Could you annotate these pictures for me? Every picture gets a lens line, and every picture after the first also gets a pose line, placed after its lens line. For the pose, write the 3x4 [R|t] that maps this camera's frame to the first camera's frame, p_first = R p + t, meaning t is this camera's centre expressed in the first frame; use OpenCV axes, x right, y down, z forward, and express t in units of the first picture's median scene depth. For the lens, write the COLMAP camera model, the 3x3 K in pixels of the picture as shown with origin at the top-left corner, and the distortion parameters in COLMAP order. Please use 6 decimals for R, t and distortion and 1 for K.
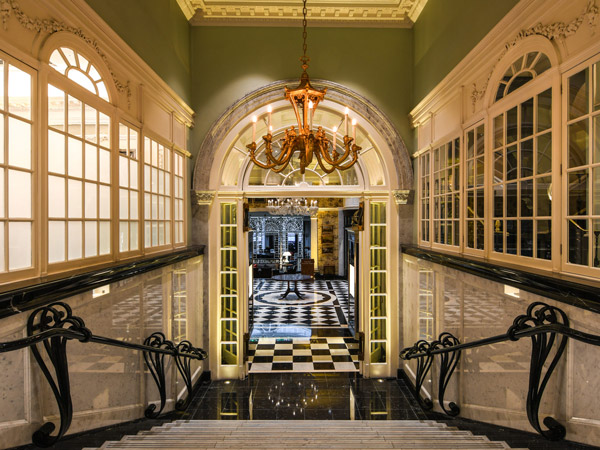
lens RADIAL K [[519.3, 0, 300.0], [0, 519.3, 225.0], [0, 0, 1]] dist [-0.003591, -0.002606]
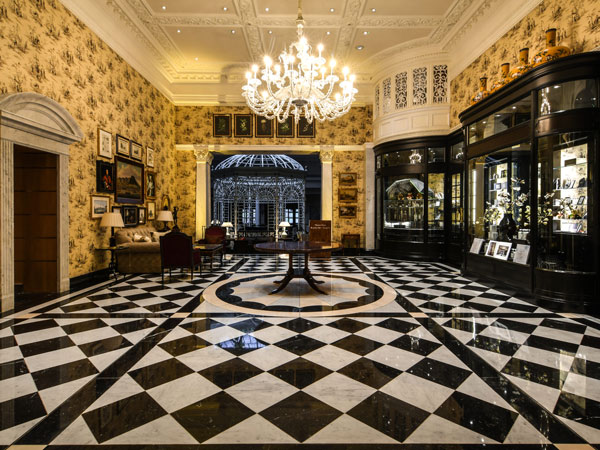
lens RADIAL K [[427.8, 0, 300.0], [0, 427.8, 225.0], [0, 0, 1]] dist [0.003071, 0.001020]
pose [[0.999880, 0.002207, 0.015352, -0.017043], [-0.002448, 0.999874, 0.015675, 0.065329], [-0.015316, -0.015711, 0.999759, 0.526469]]
